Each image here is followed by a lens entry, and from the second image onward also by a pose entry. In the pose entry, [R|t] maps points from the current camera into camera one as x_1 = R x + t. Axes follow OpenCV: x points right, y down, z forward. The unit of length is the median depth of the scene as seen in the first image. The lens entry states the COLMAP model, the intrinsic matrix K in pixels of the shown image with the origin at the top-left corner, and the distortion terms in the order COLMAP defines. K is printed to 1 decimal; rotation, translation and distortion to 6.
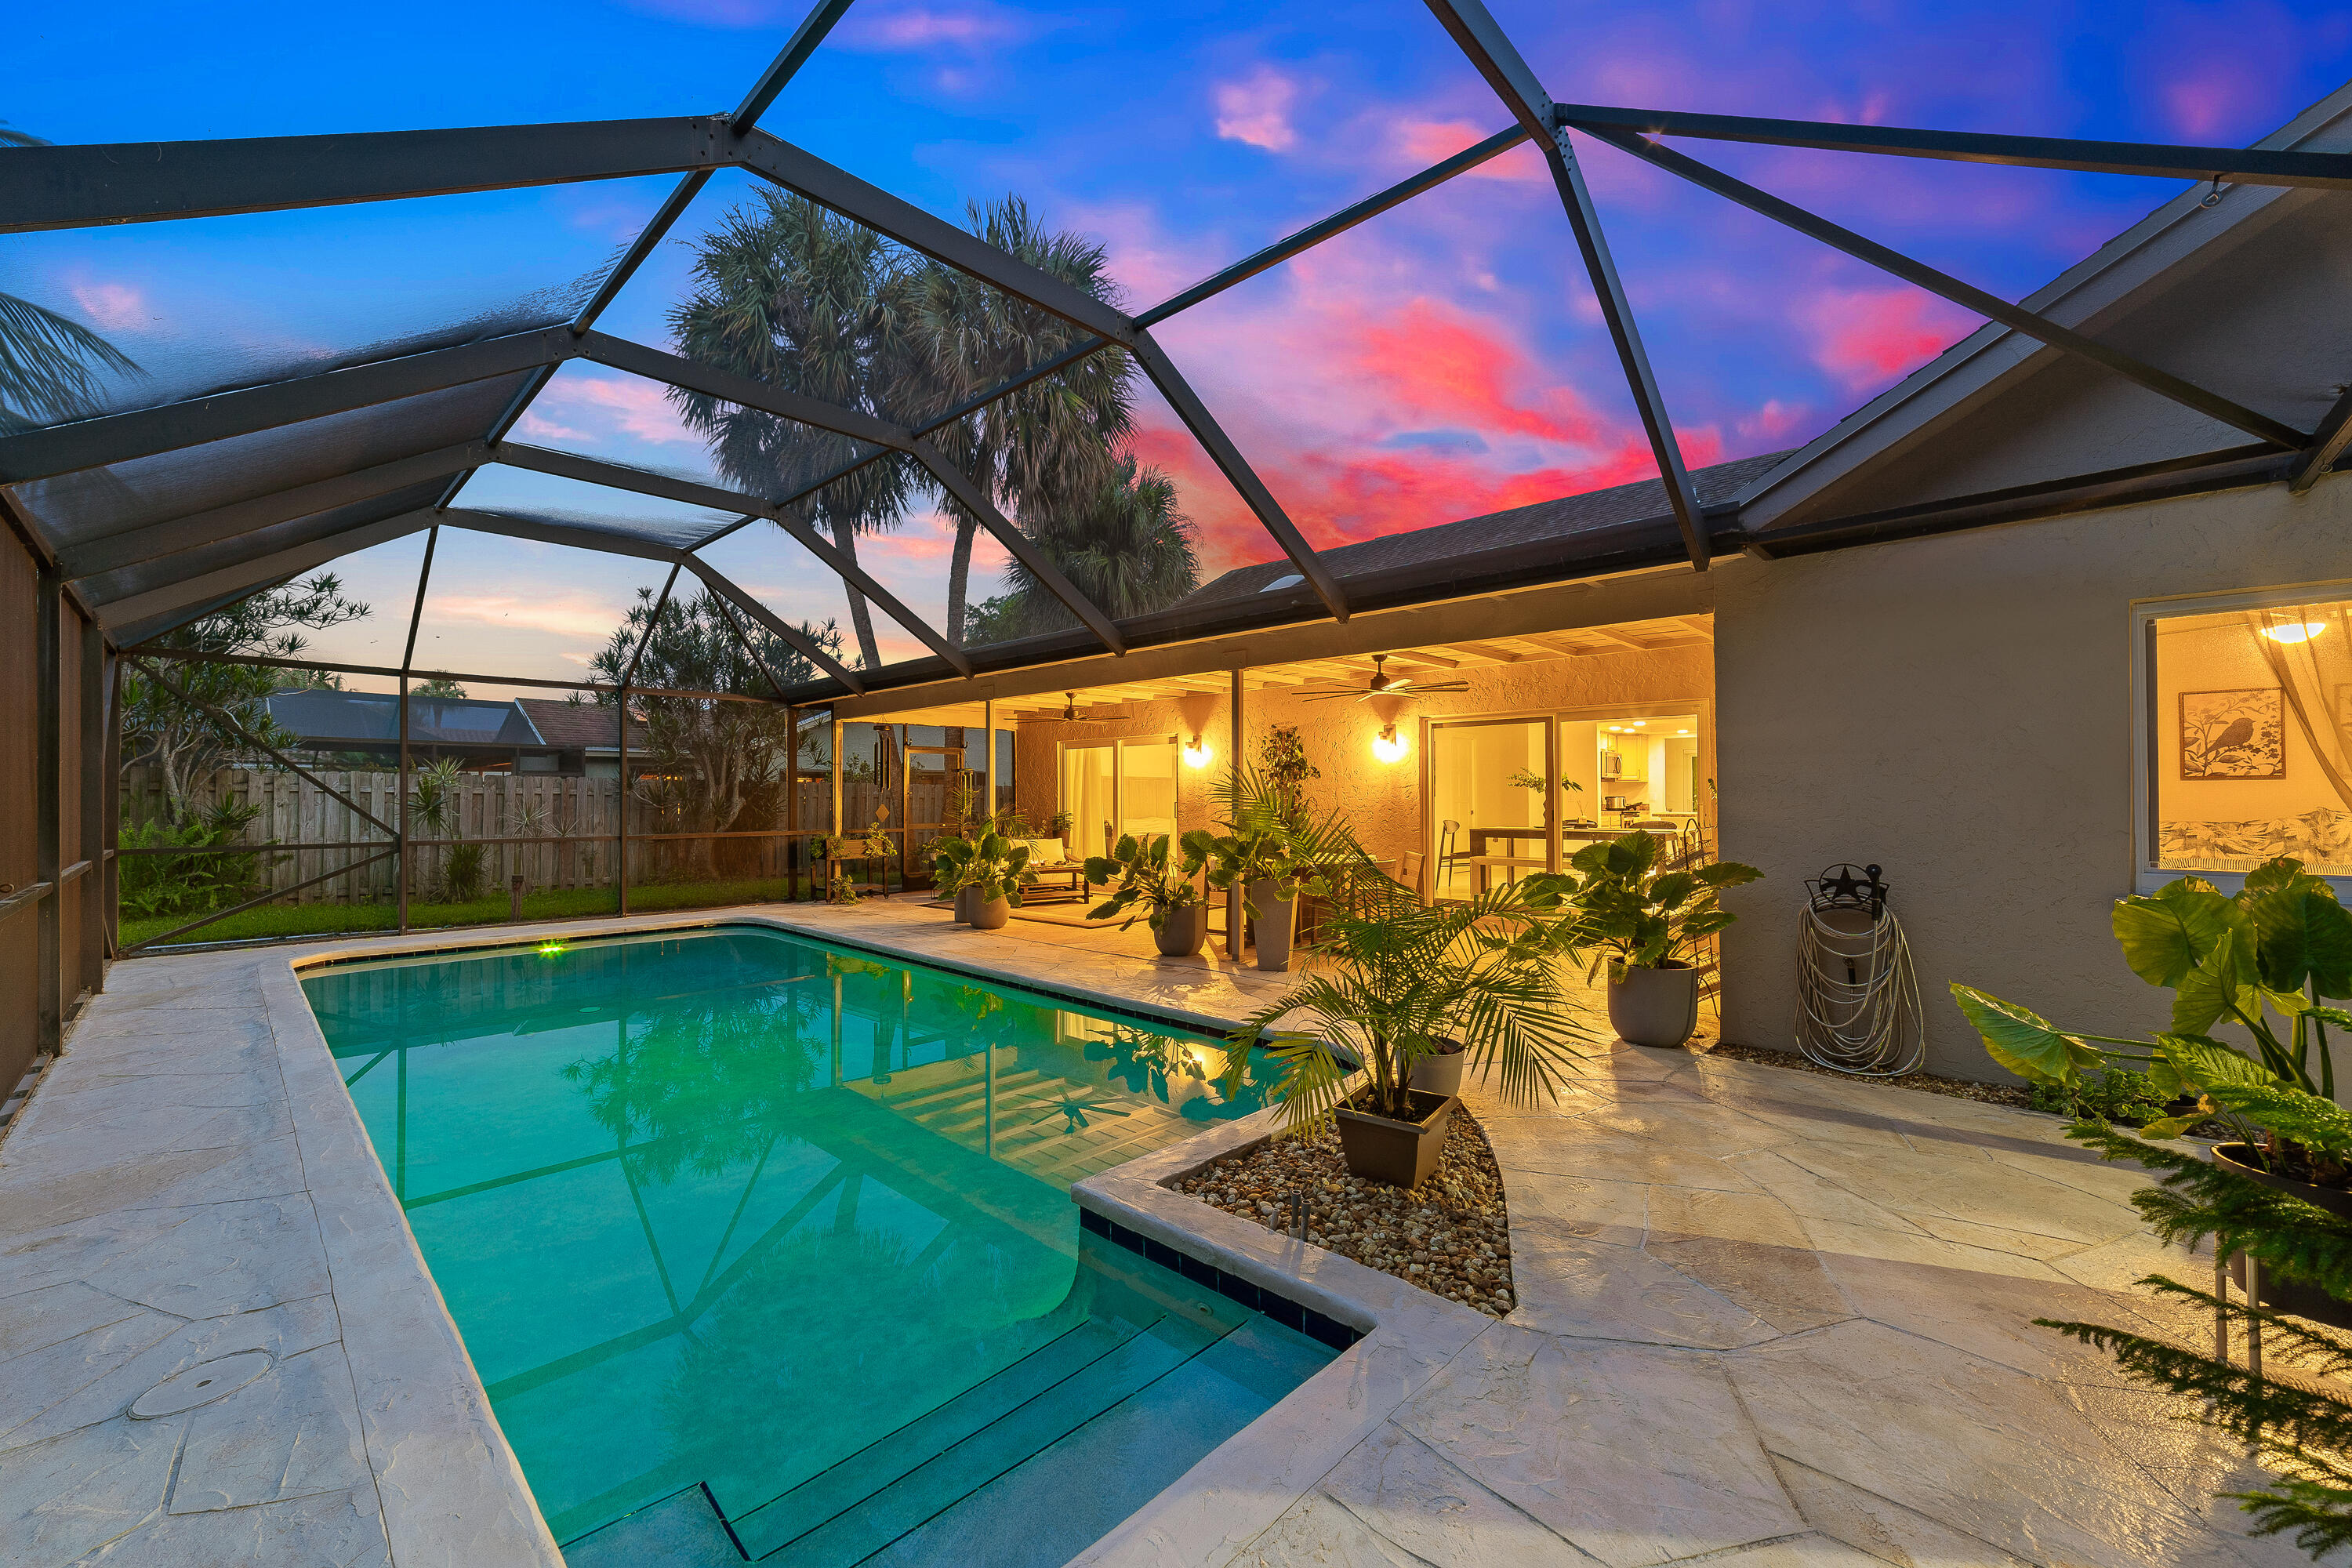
lens RADIAL K [[905.0, 0, 1163.7], [0, 905.0, 788.1], [0, 0, 1]] dist [-0.020991, 0.005019]
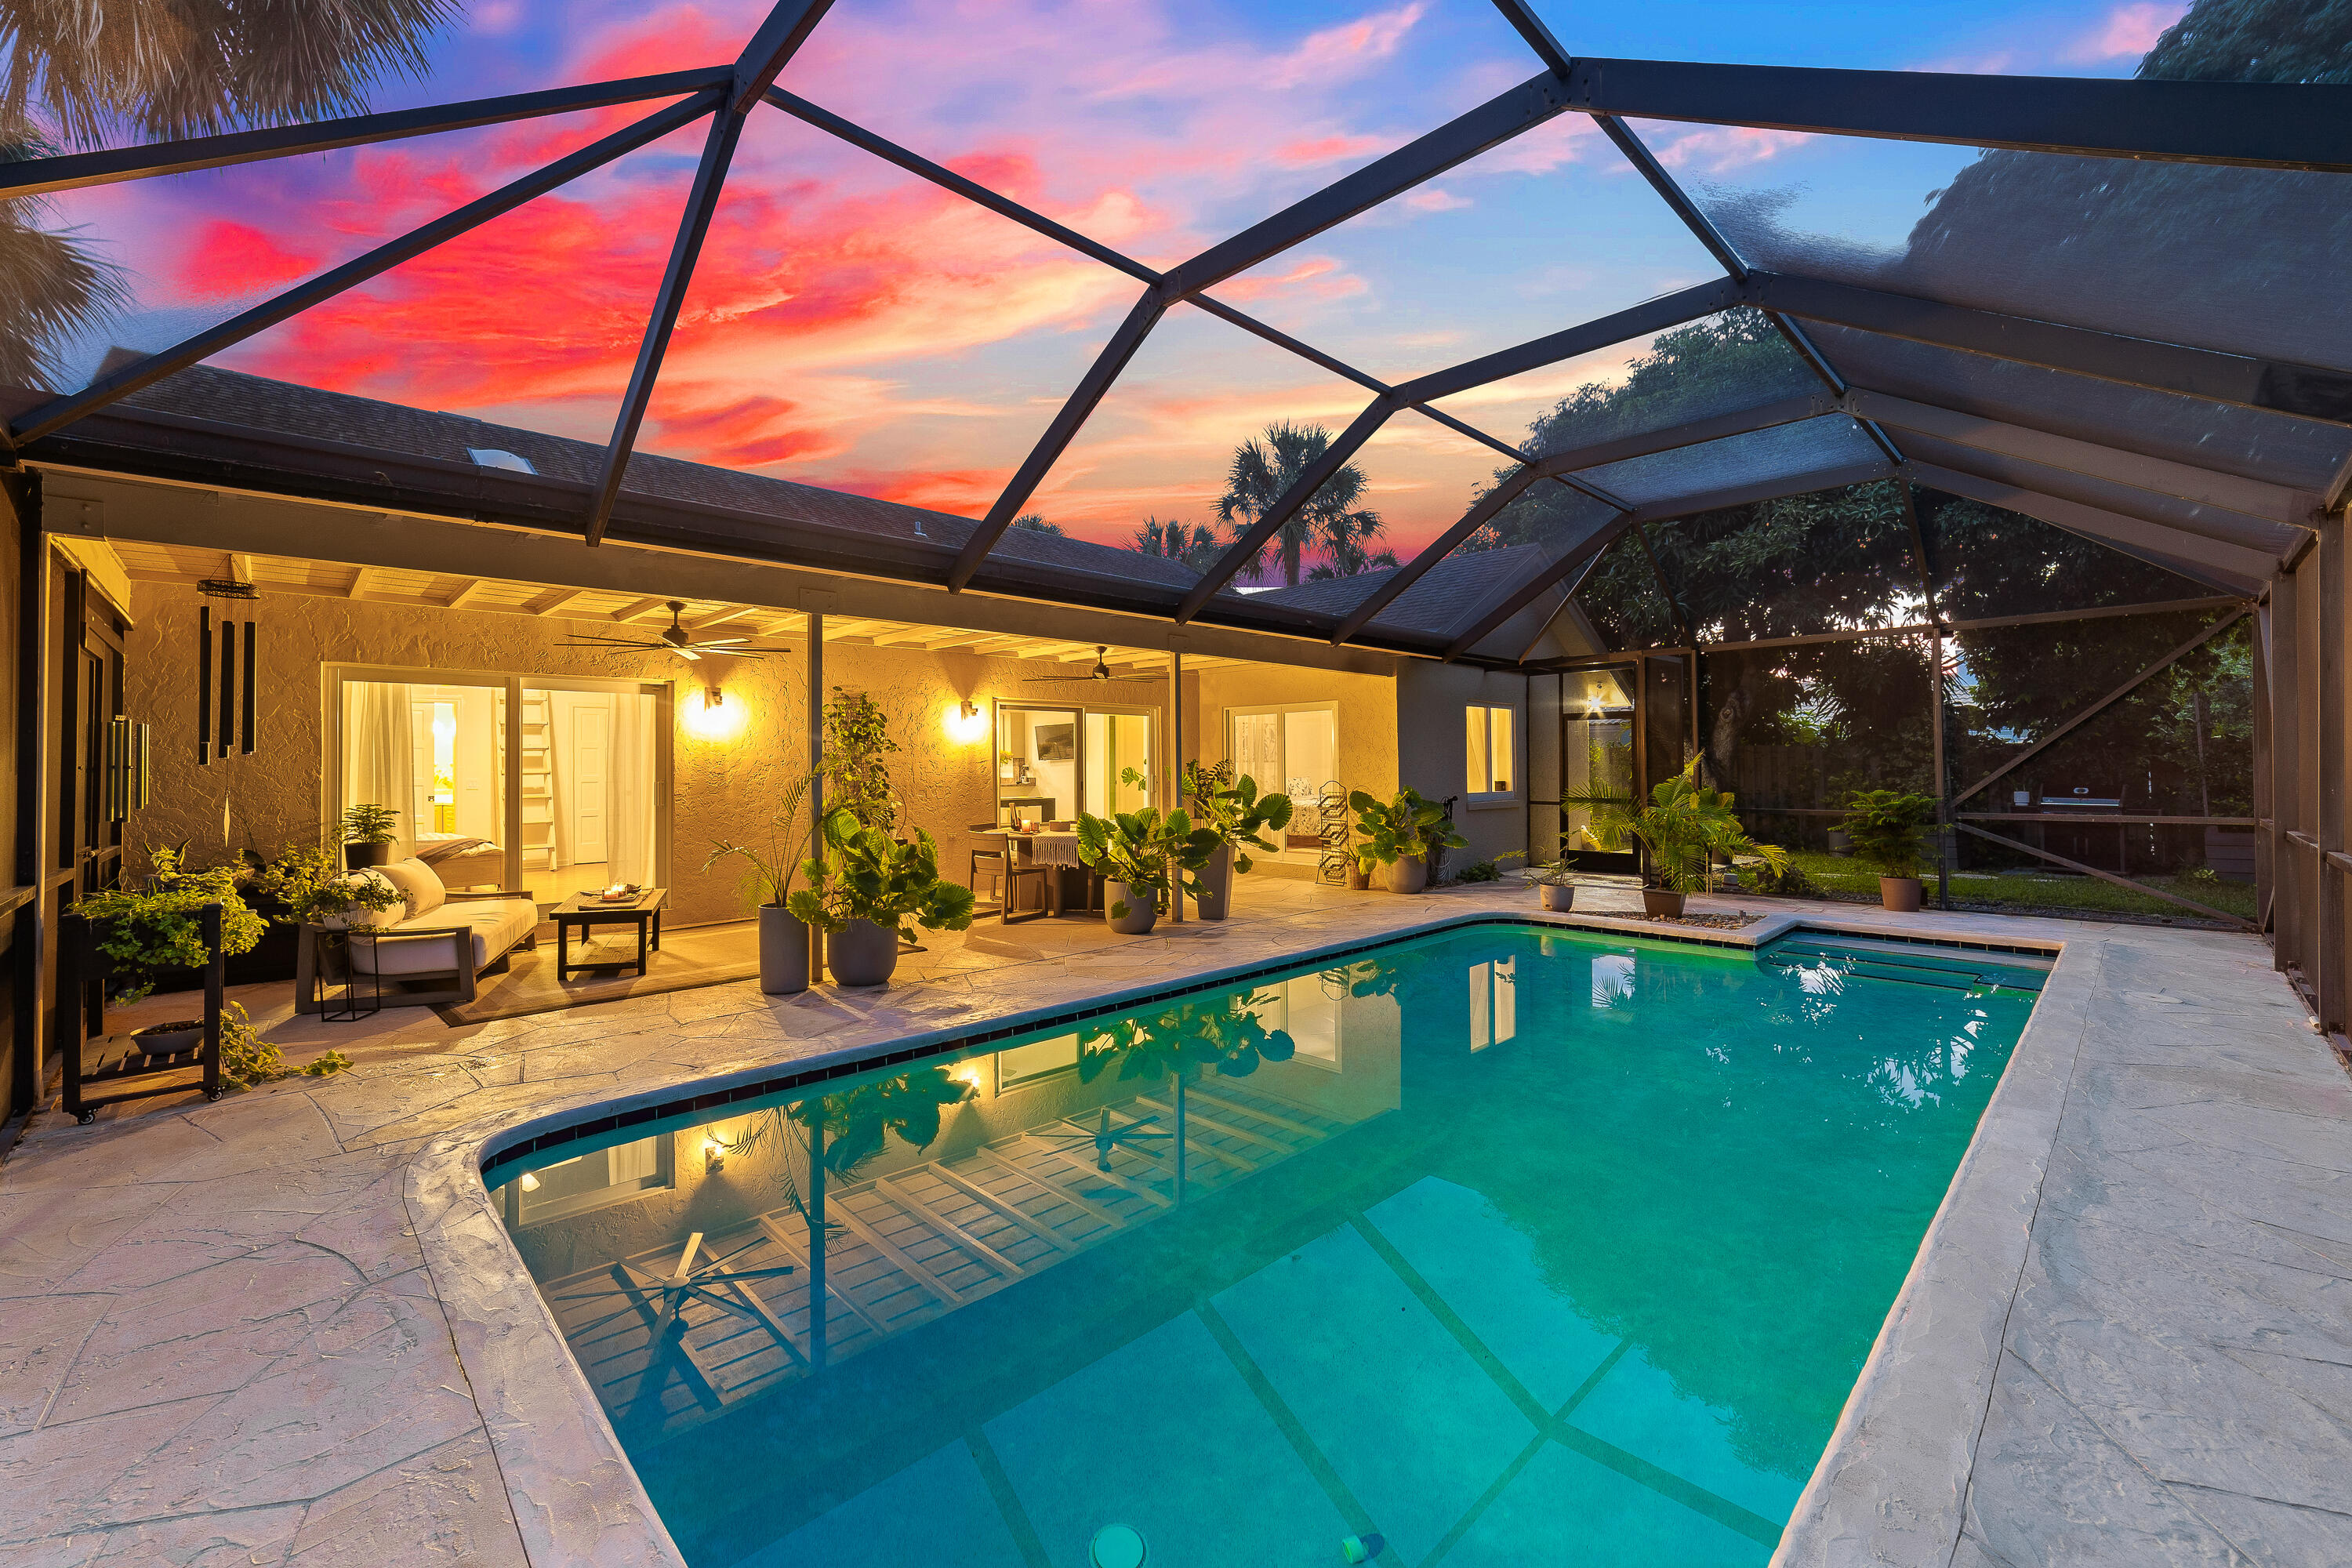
lens RADIAL K [[905.0, 0, 1163.7], [0, 905.0, 788.1], [0, 0, 1]] dist [-0.020991, 0.005019]
pose [[0.076029, -0.018177, 0.996940, -0.732589], [0.003890, 0.999832, 0.017933, 0.010253], [-0.997098, 0.002515, 0.076087, 0.676827]]
